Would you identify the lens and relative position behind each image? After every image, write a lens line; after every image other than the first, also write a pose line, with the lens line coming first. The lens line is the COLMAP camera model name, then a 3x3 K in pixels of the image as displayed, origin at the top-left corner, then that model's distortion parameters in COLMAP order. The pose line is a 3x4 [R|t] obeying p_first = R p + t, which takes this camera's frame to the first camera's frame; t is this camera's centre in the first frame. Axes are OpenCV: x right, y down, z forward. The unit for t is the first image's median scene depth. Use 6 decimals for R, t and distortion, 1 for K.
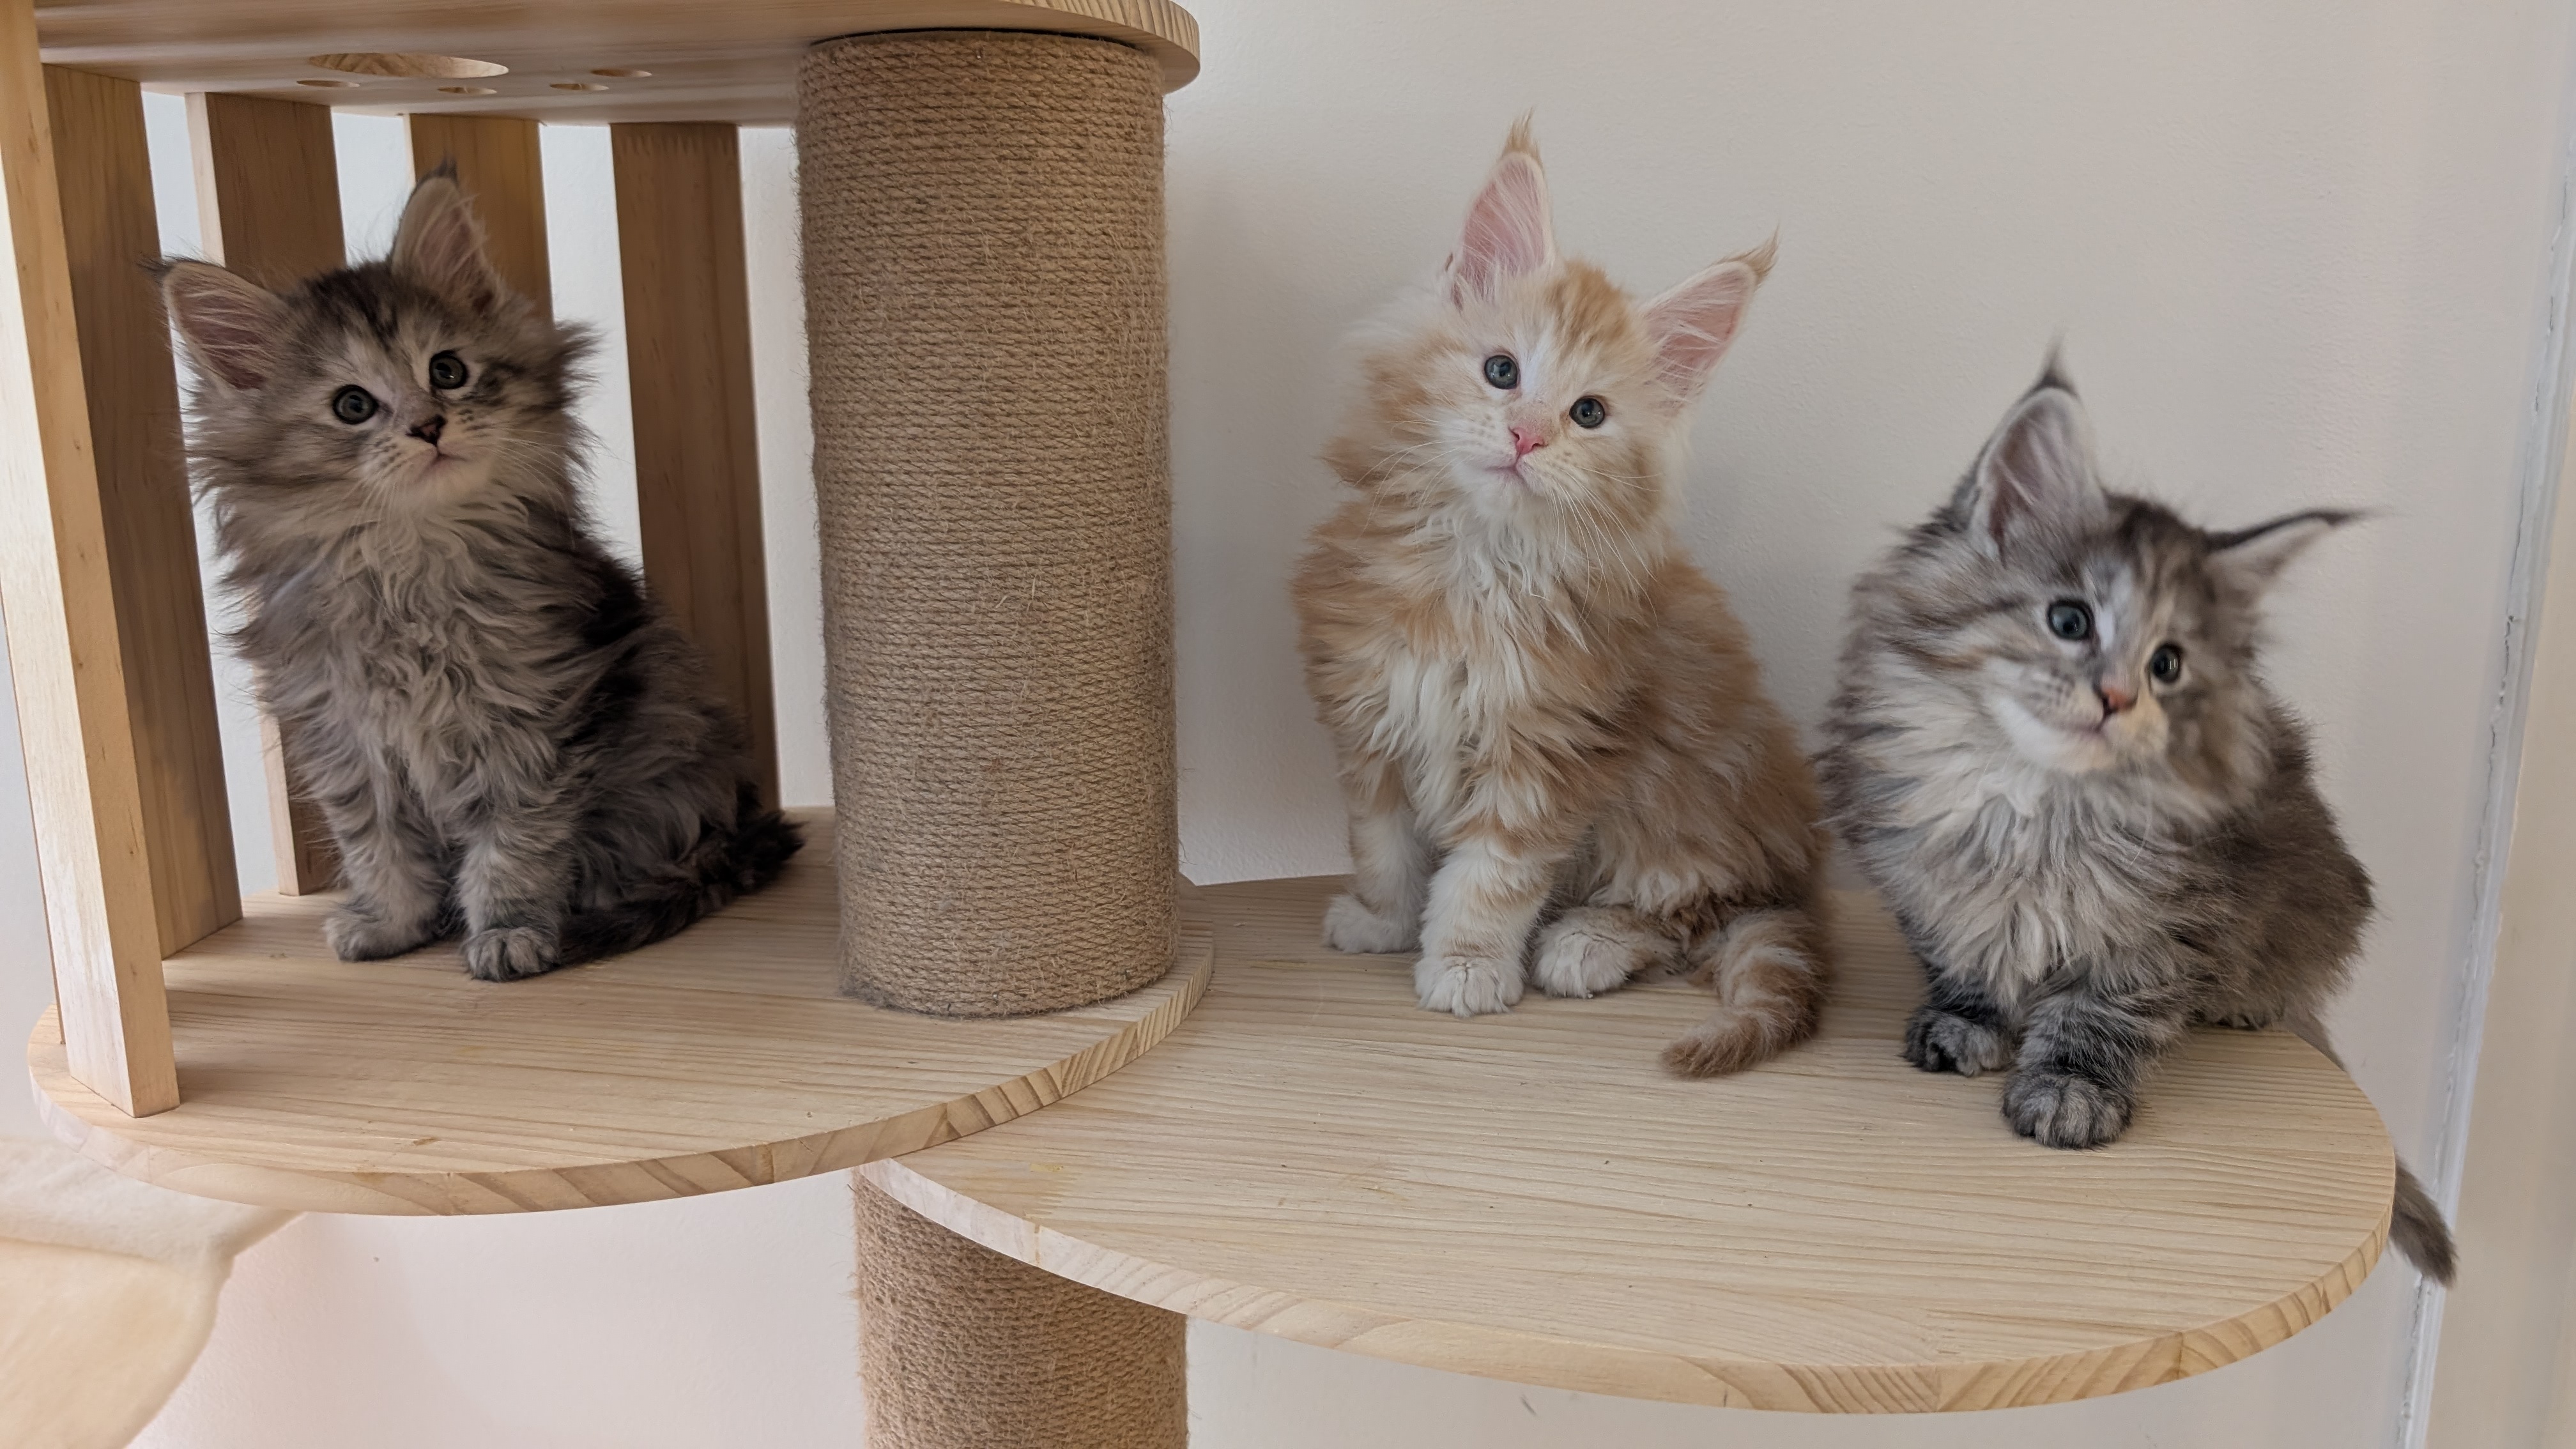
lens RADIAL K [[1841.2, 0, 1288.0], [0, 1841.2, 724.5], [0, 0, 1]] dist [-0.003153, -0.001757]
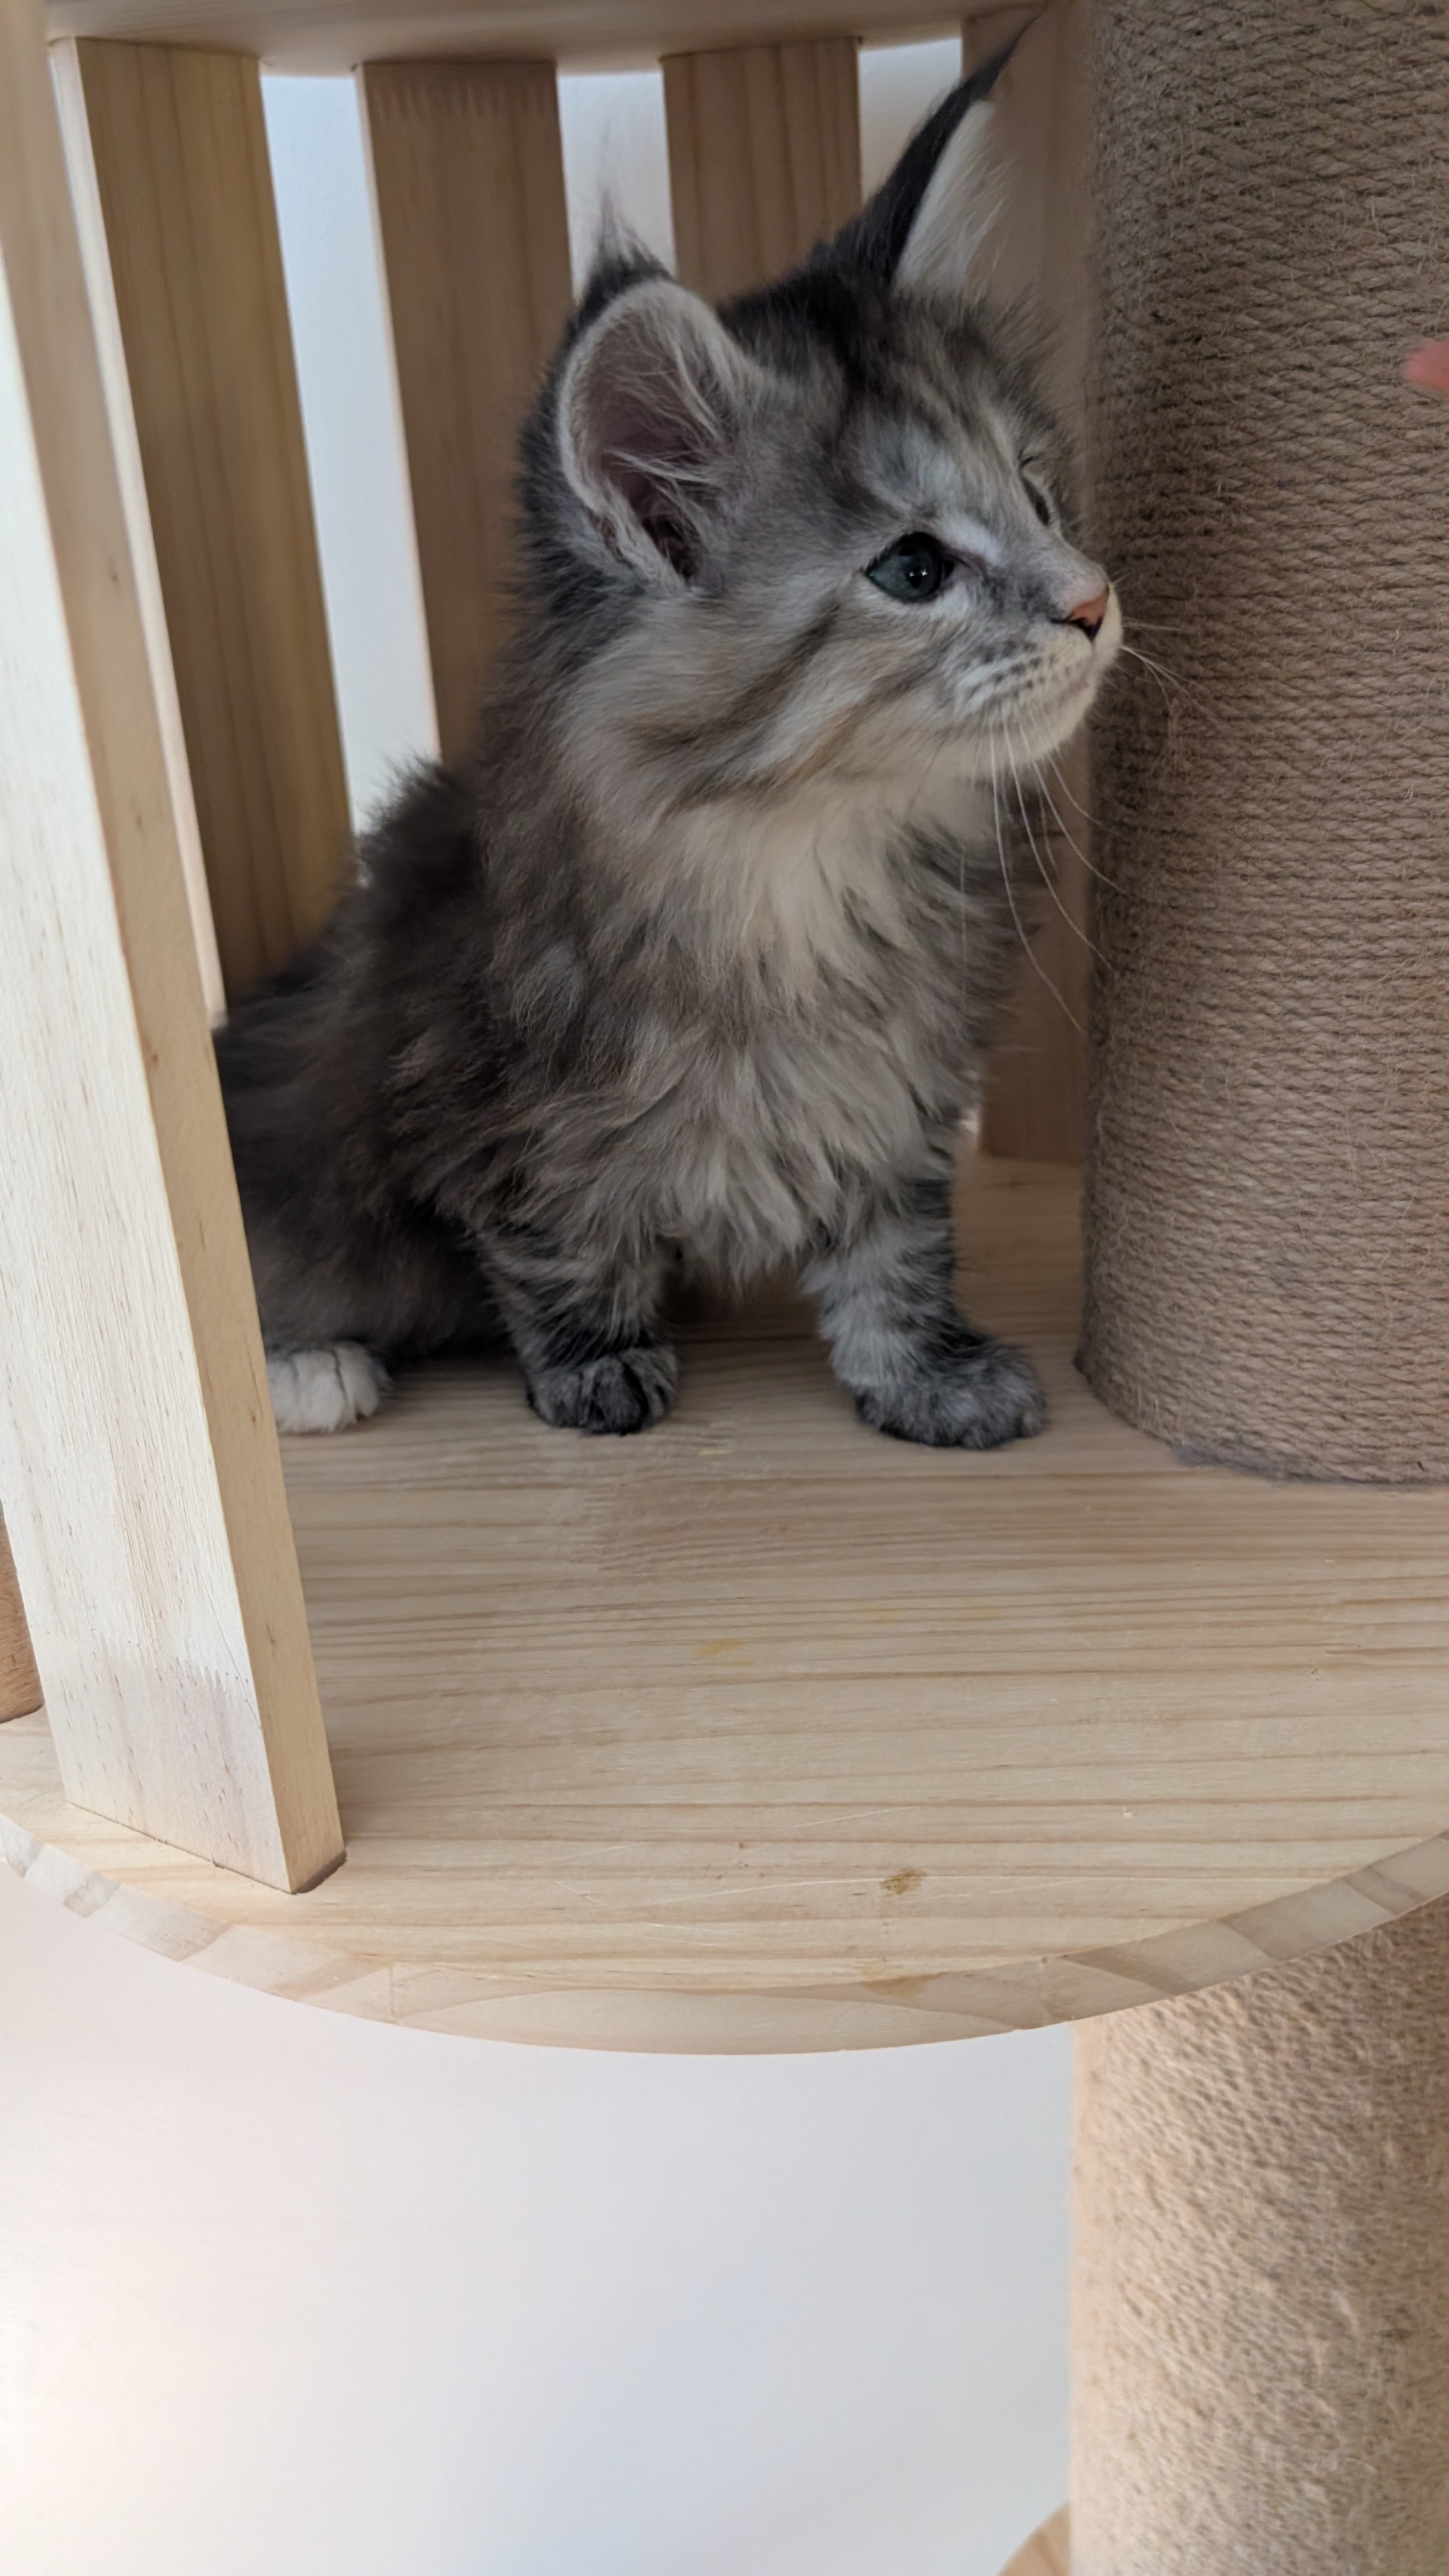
lens RADIAL K [[1895.1, 0, 700.6], [0, 1895.1, 1271.8], [0, 0, 1]] dist [-0.033148, 0.018921]
pose [[0.989113, -0.105645, 0.102442, -0.511551], [0.087396, 0.981793, 0.168655, -0.042305], [-0.118395, -0.157866, 0.980337, 0.446358]]
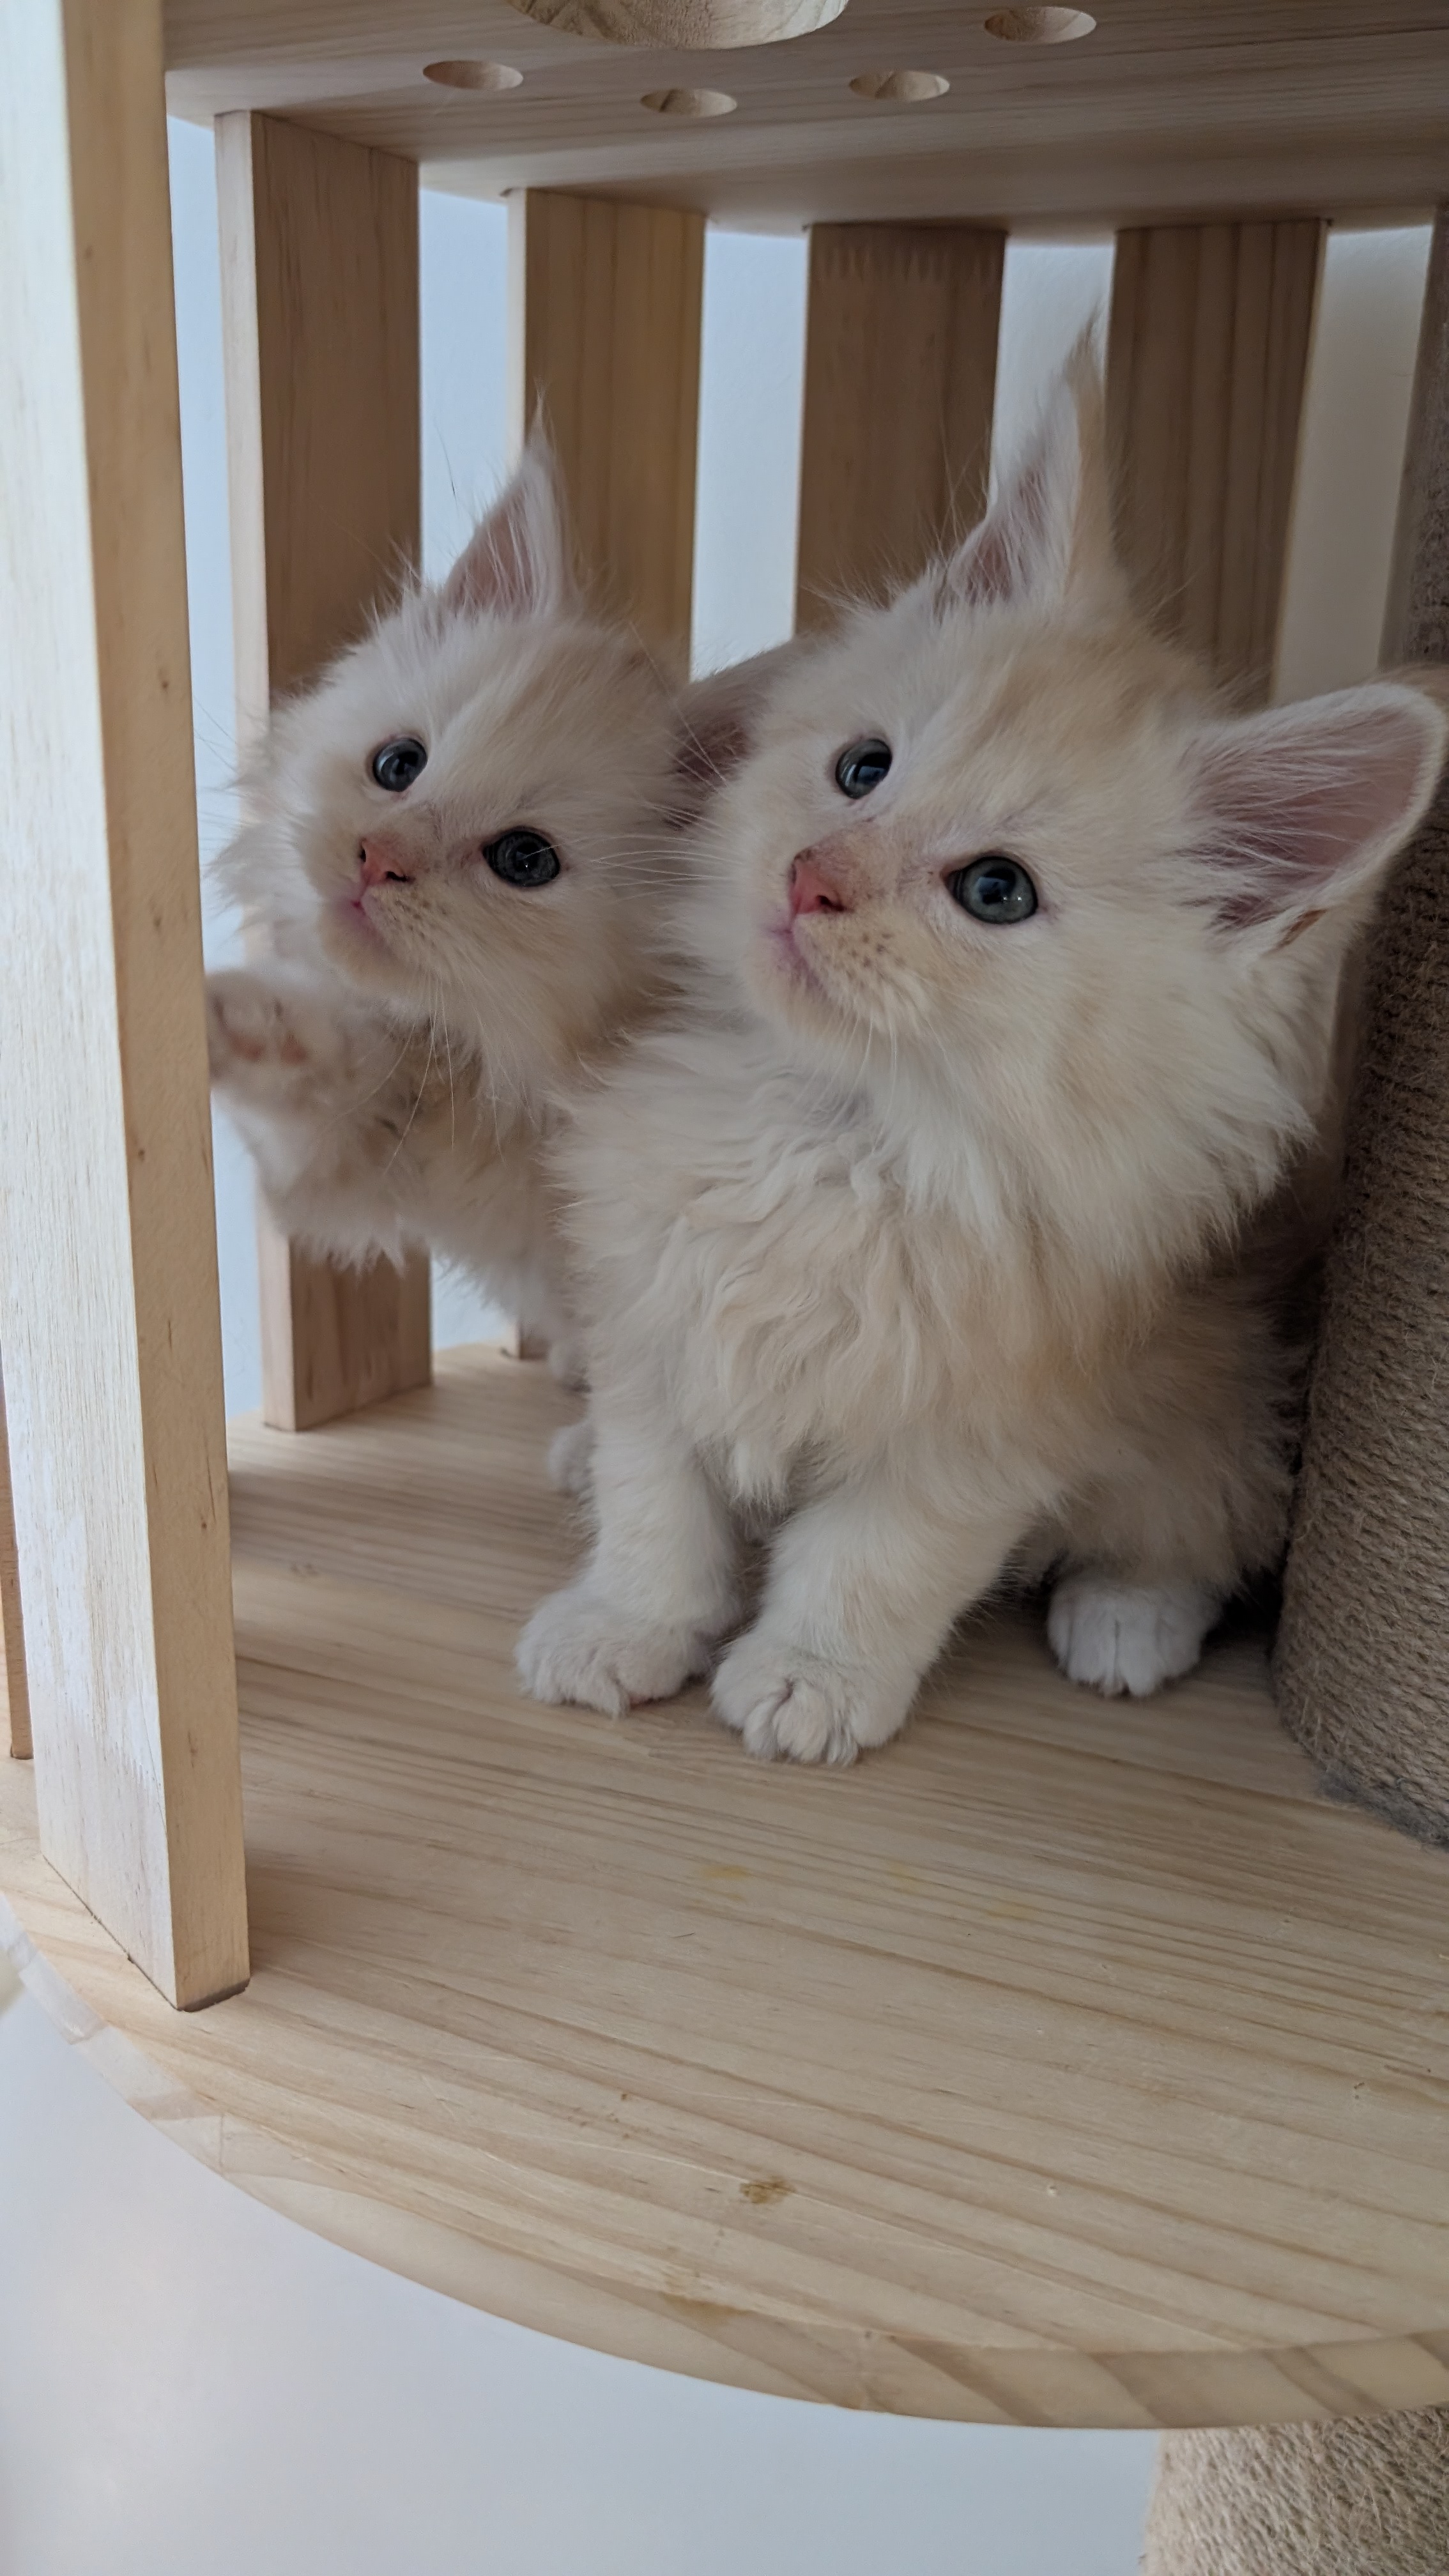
lens RADIAL K [[1895.1, 0, 700.6], [0, 1895.1, 1271.8], [0, 0, 1]] dist [-0.033148, 0.018921]
pose [[0.983799, 0.085793, -0.157413, -0.388210], [-0.070769, 0.992598, 0.098696, -0.053206], [0.164715, -0.085957, 0.982589, 0.483922]]
